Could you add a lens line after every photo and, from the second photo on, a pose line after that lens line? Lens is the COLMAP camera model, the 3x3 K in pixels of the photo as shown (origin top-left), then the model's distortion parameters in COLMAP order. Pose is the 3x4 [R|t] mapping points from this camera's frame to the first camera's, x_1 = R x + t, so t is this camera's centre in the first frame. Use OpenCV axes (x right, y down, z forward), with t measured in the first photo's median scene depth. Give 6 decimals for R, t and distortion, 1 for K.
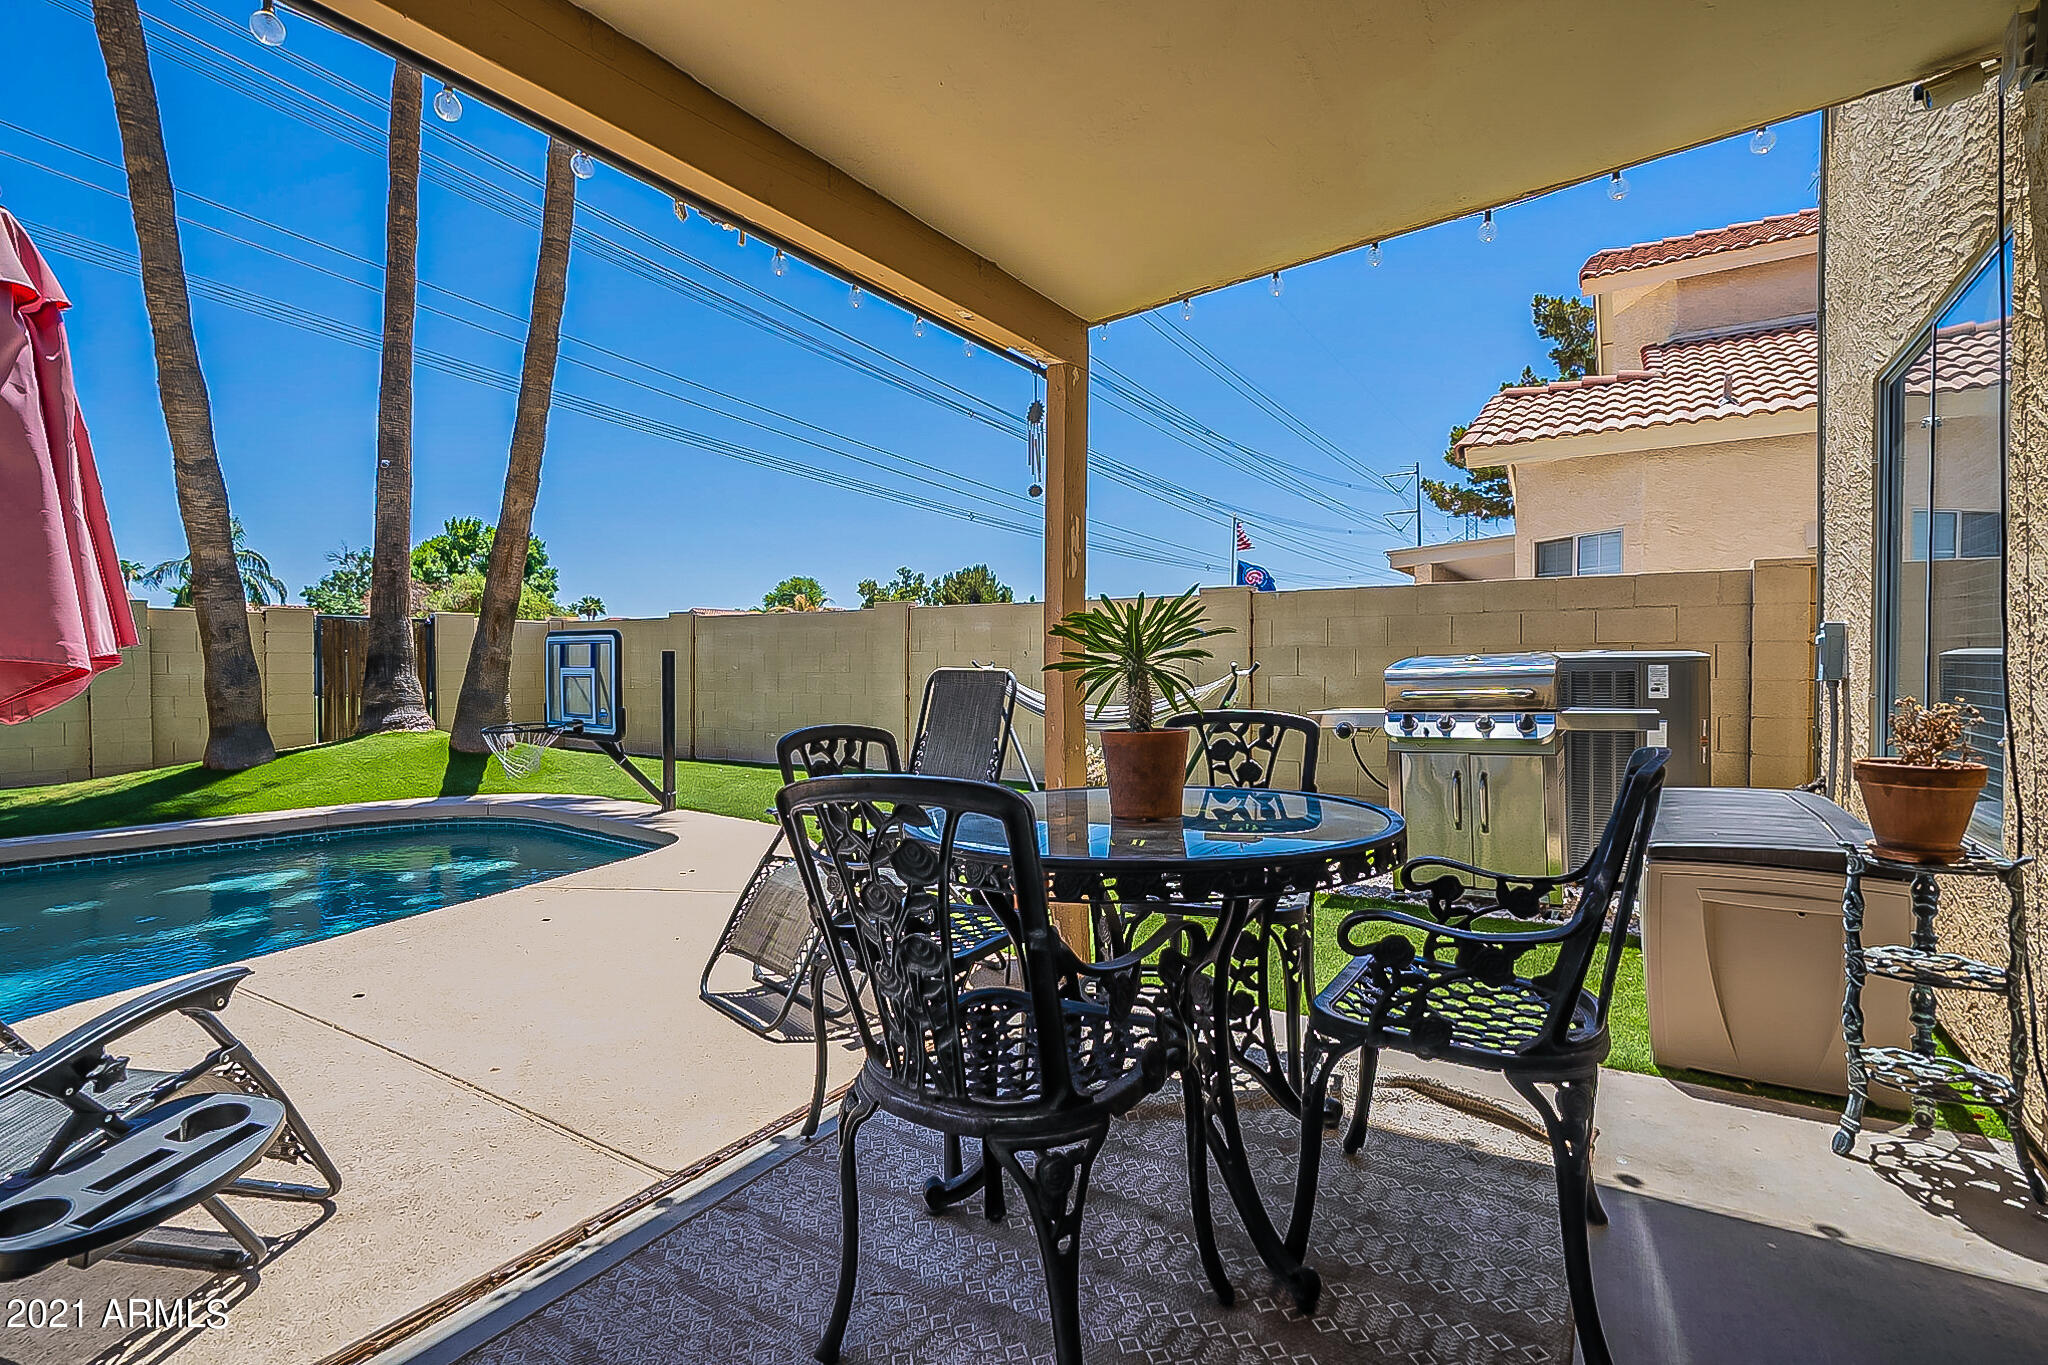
lens RADIAL K [[941.6, 0, 1022.8], [0, 941.6, 677.2], [0, 0, 1]] dist [-0.001171, 0.000223]
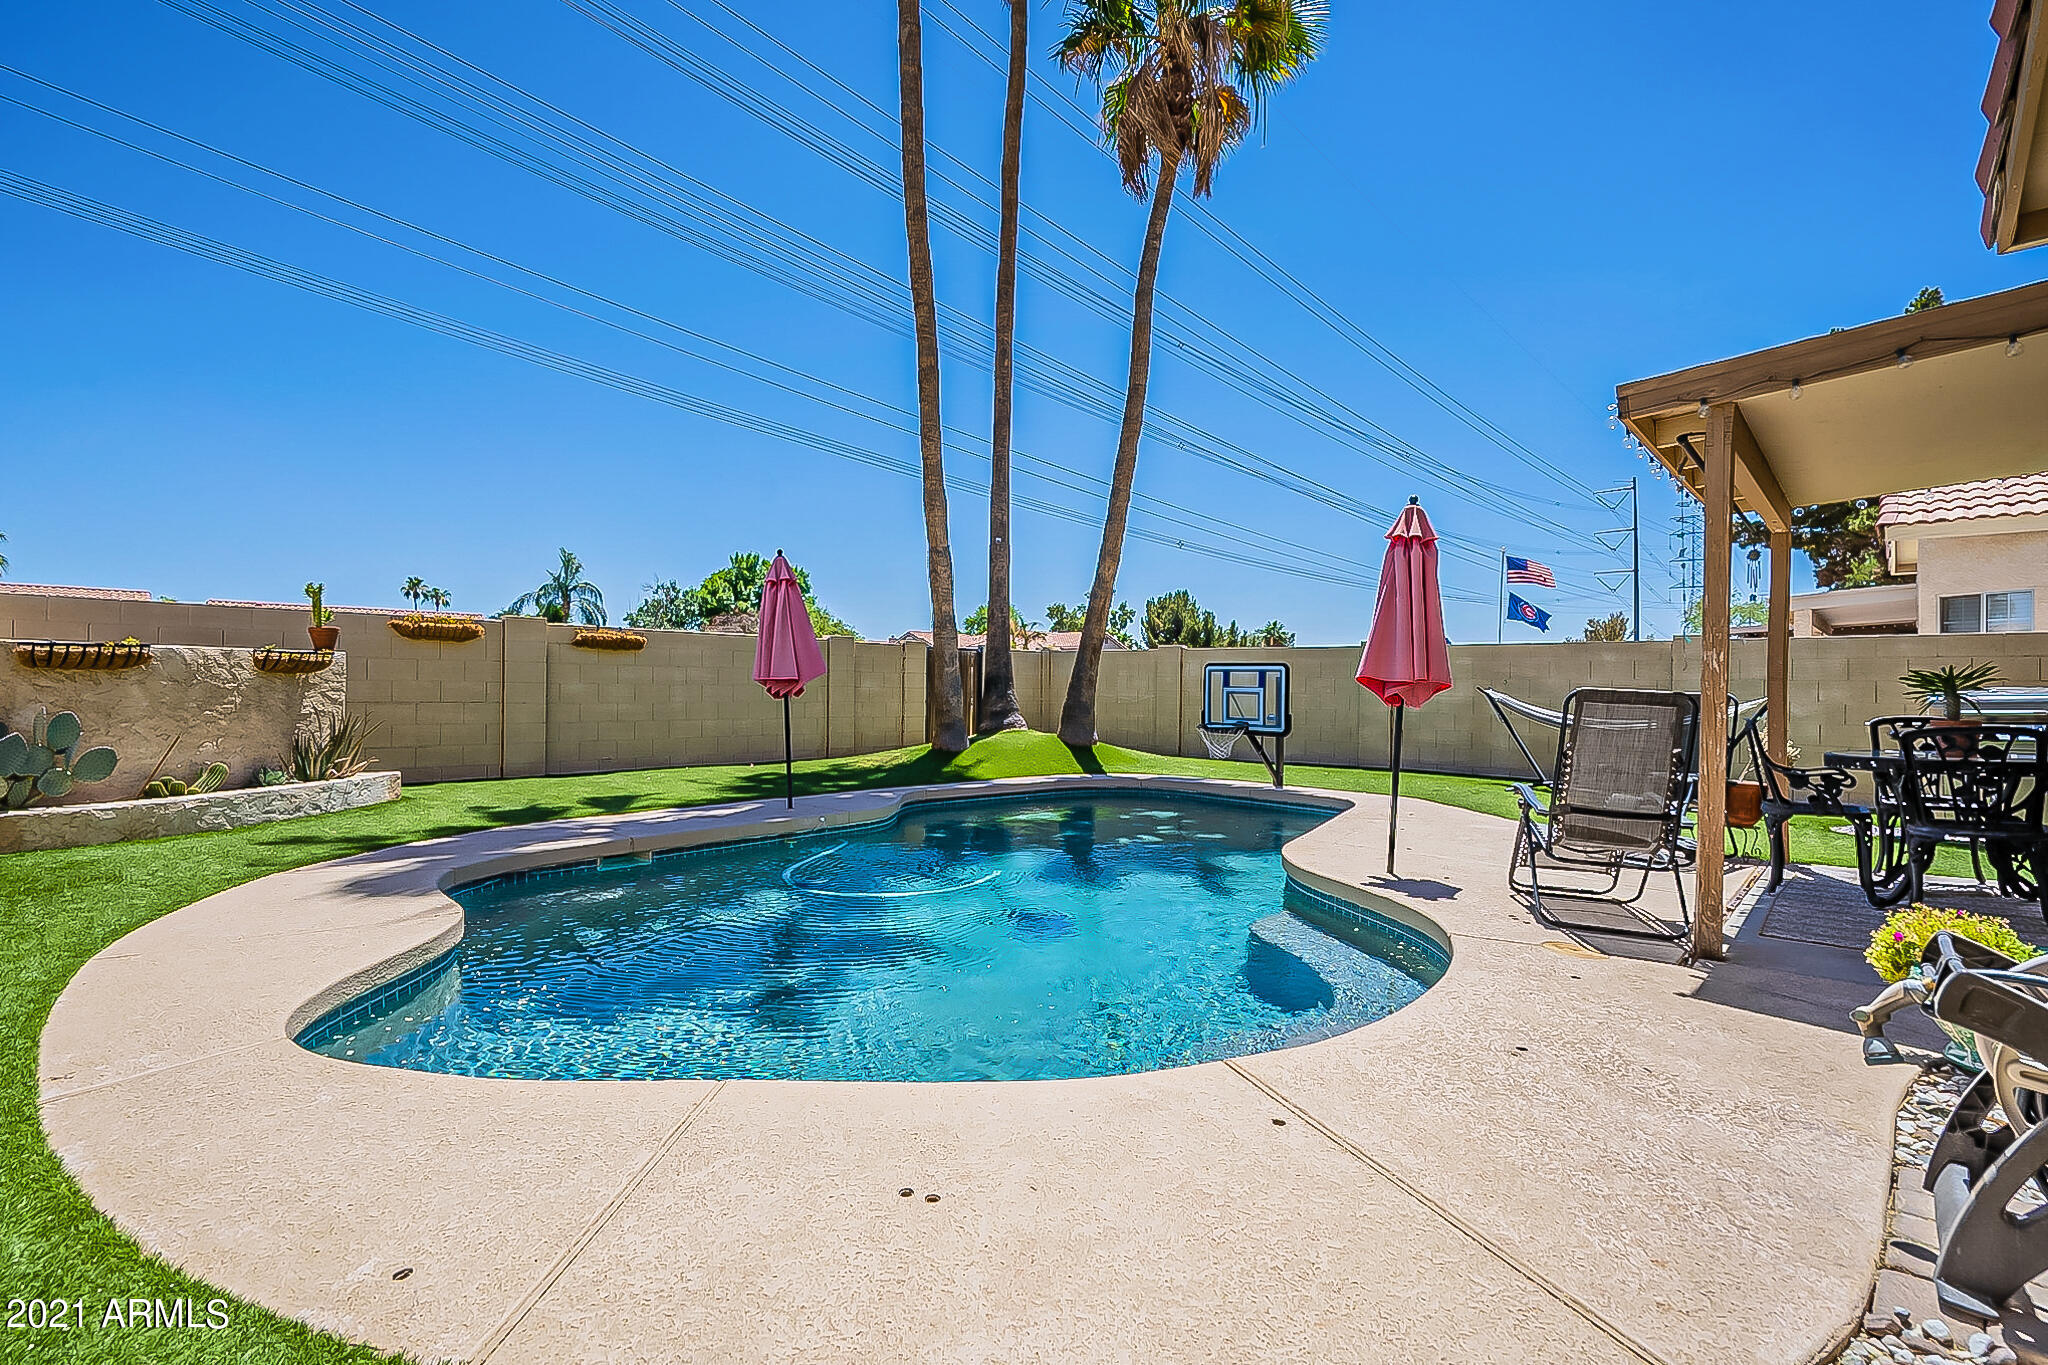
lens RADIAL K [[929.3, 0, 1029.5], [0, 929.3, 646.1], [0, 0, 1]] dist [-0.000510, 0.000033]
pose [[0.984757, 0.007054, -0.173795, -0.533709], [-0.016812, 0.998359, -0.054738, 0.010253], [0.173124, 0.056825, 0.983259, -0.499549]]
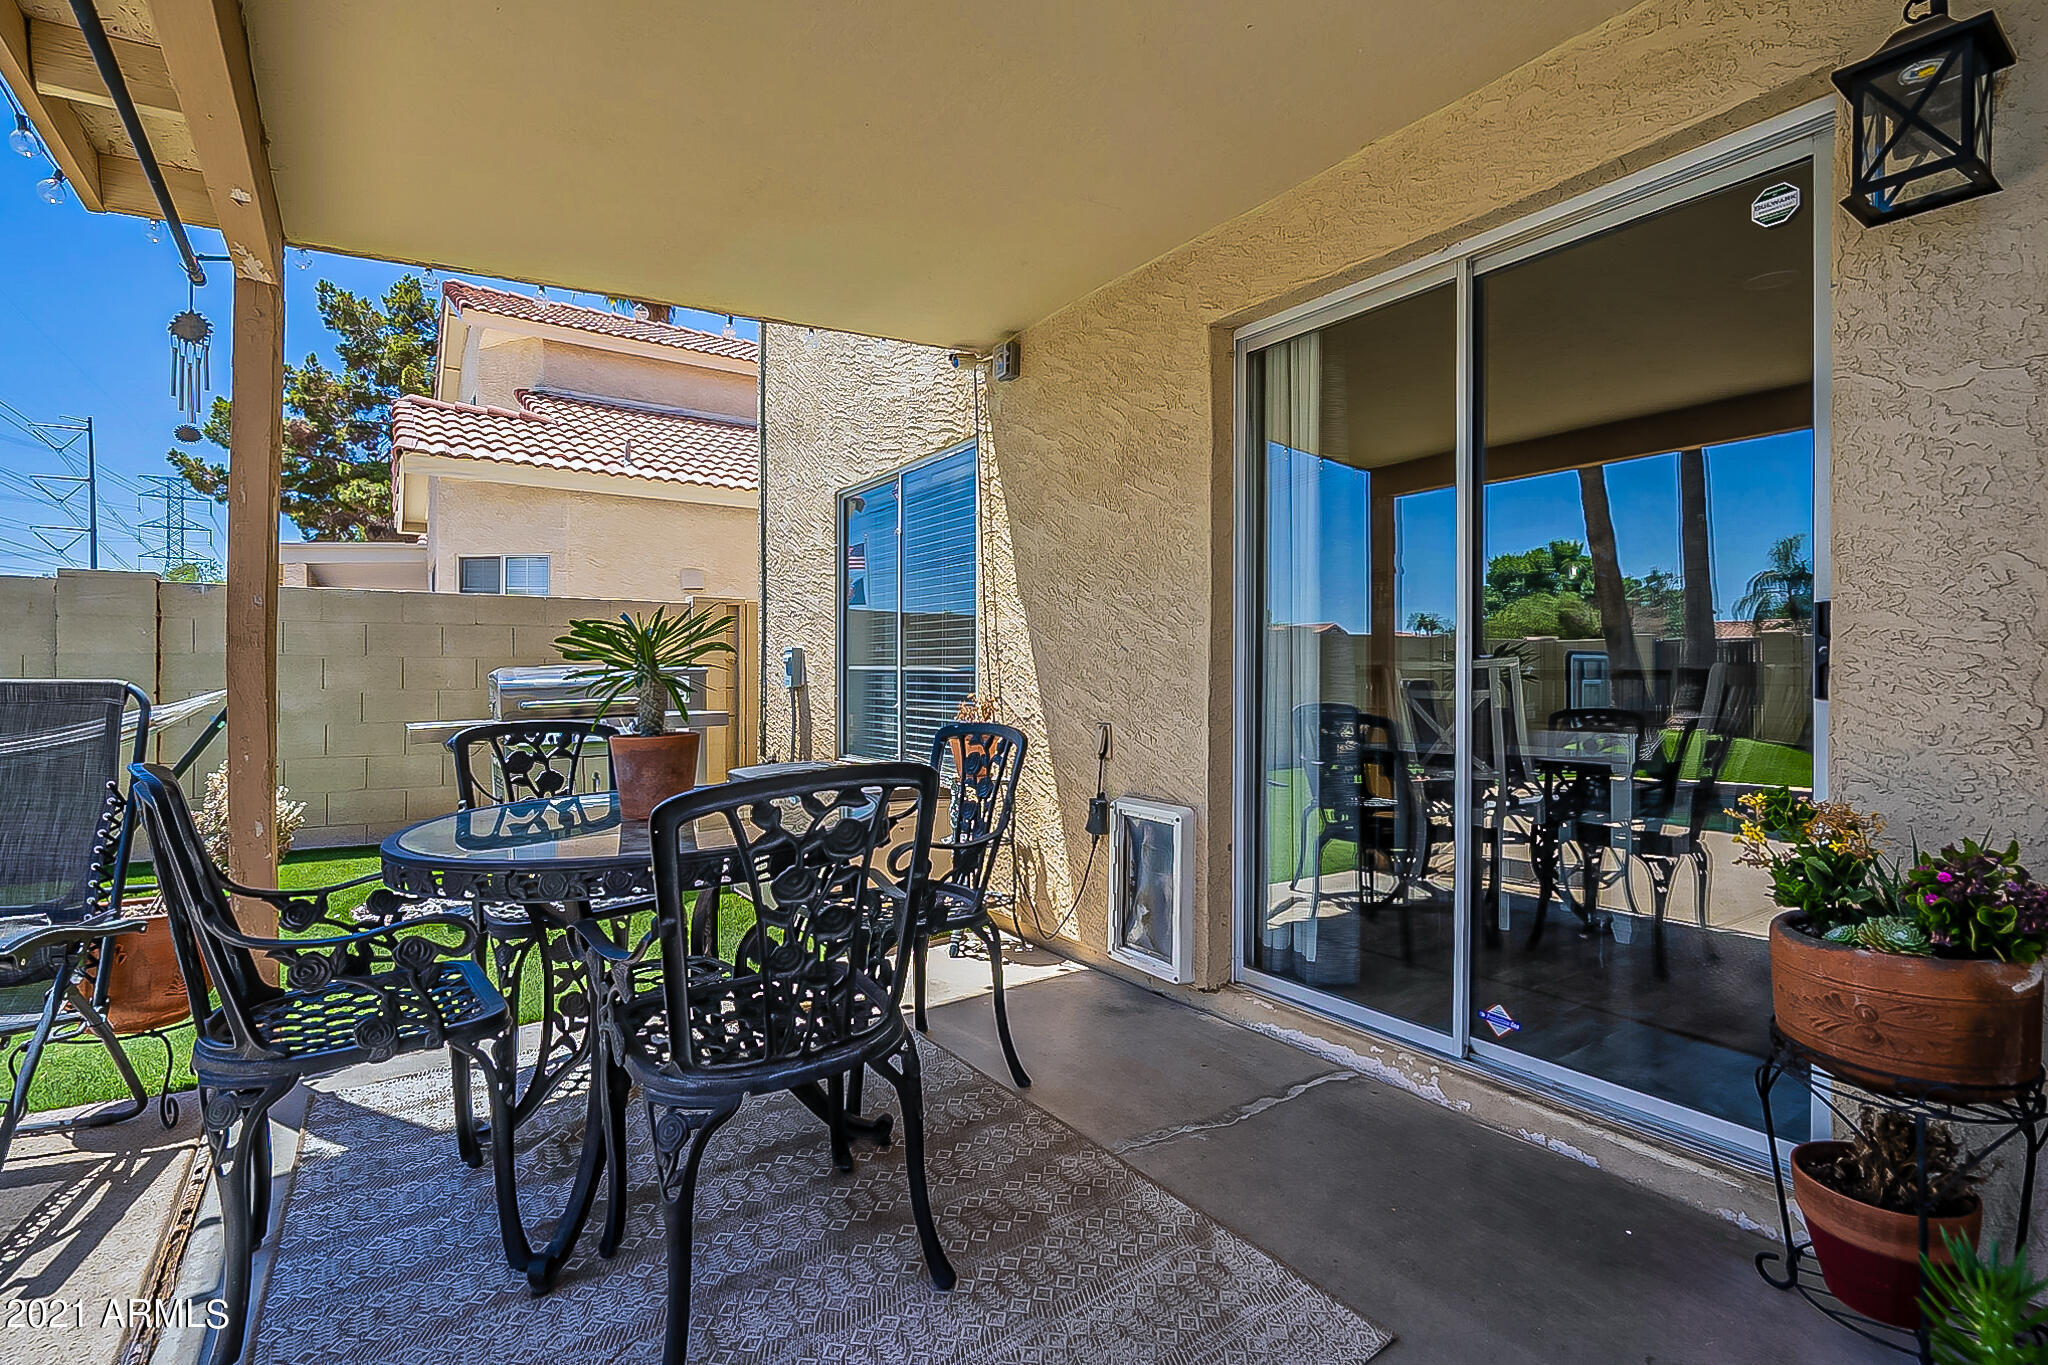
lens RADIAL K [[941.6, 0, 1022.8], [0, 941.6, 677.2], [0, 0, 1]] dist [-0.001171, 0.000223]
pose [[0.377039, 0.001602, 0.926196, -0.215531], [0.012298, 0.999902, -0.006735, 0.001289], [-0.926116, 0.013929, 0.376982, 0.068490]]
